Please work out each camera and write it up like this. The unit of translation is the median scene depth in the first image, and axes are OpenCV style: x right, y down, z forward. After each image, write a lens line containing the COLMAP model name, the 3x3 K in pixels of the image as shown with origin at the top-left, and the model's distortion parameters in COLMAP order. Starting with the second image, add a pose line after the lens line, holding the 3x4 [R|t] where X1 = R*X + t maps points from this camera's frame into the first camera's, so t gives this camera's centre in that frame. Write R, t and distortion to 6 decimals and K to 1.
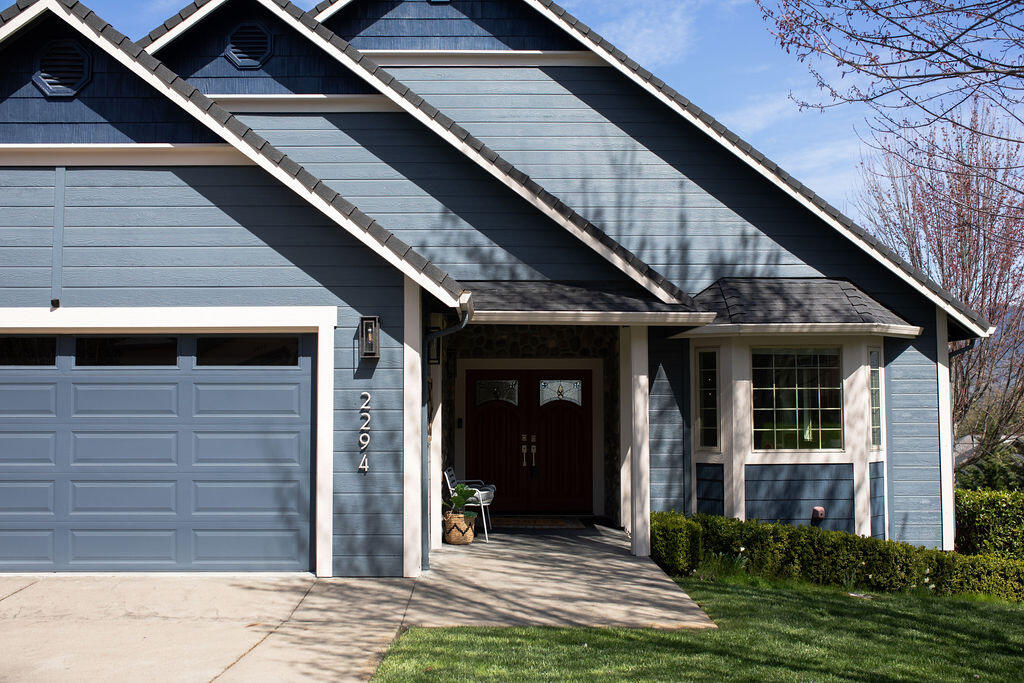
lens RADIAL K [[983.2, 0, 503.7], [0, 983.2, 349.6], [0, 0, 1]] dist [-0.094321, 0.000000]
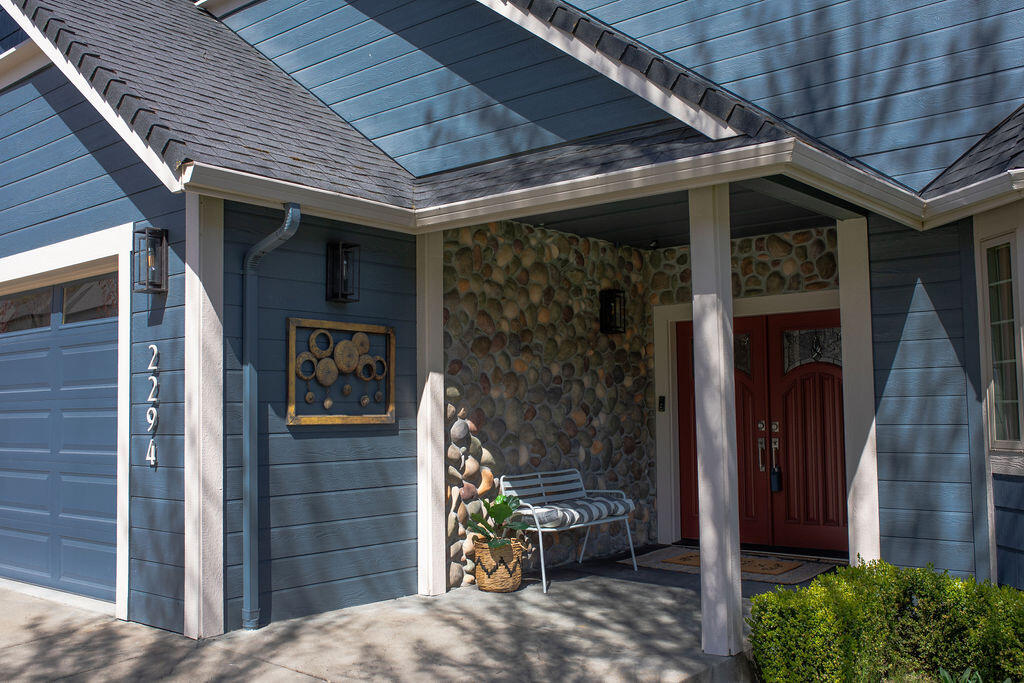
lens RADIAL K [[927.9, 0, 514.7], [0, 927.9, 368.6], [0, 0, 1]] dist [-0.002594, 0.000000]
pose [[0.735734, -0.041600, -0.675992, 0.362630], [0.049413, 0.998749, -0.007682, 0.060531], [0.675465, -0.027751, 0.736869, 0.559545]]
